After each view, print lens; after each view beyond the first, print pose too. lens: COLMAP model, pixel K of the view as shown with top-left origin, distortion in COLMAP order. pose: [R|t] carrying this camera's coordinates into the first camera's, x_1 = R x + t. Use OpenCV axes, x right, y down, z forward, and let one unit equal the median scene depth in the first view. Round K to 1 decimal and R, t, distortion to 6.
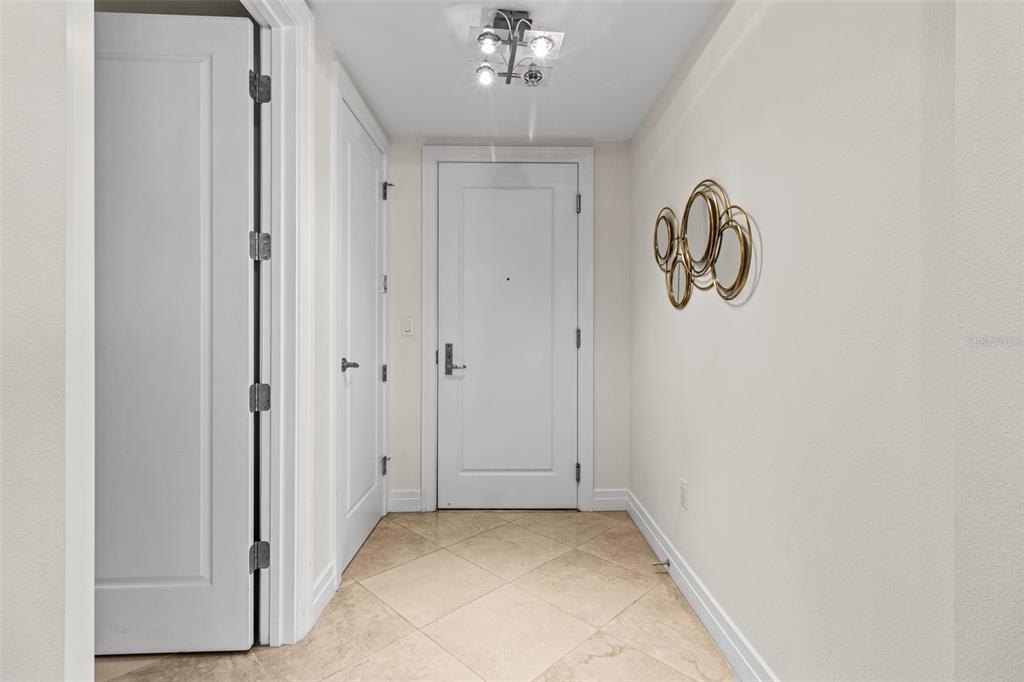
lens RADIAL K [[474.1, 0, 513.9], [0, 474.1, 338.9], [0, 0, 1]] dist [-0.000569, -0.000661]
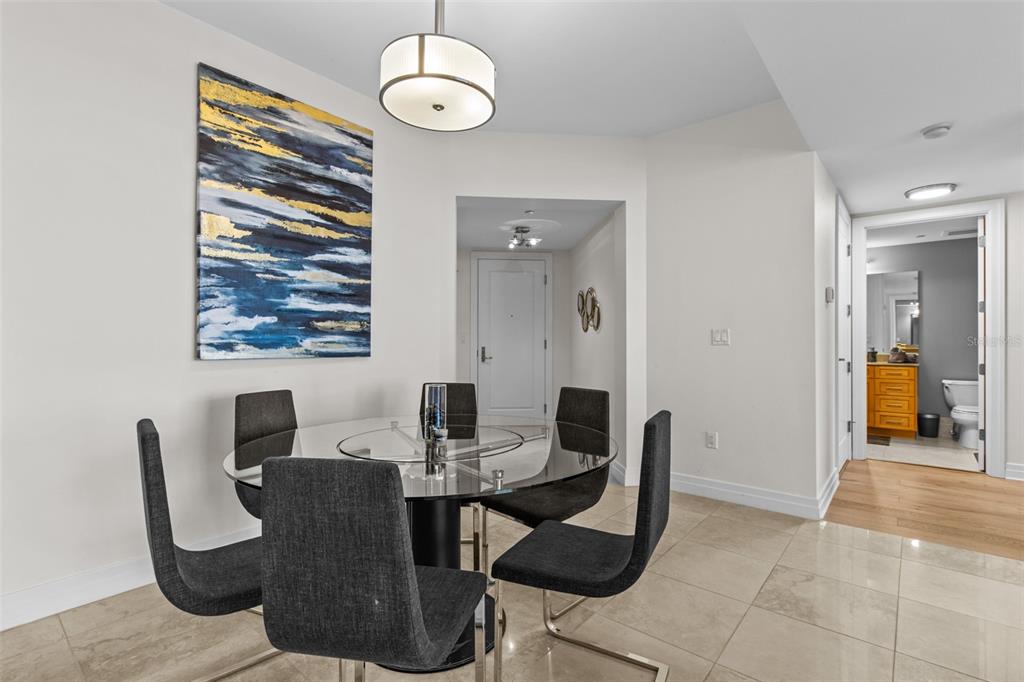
lens RADIAL K [[474.1, 0, 511.8], [0, 474.1, 340.8], [0, 0, 1]] dist [-0.000569, -0.000661]
pose [[0.997455, 0.002066, 0.071269, -0.233552], [-0.001688, 0.999984, -0.005369, -0.003252], [-0.071279, 0.005235, 0.997443, -1.571459]]
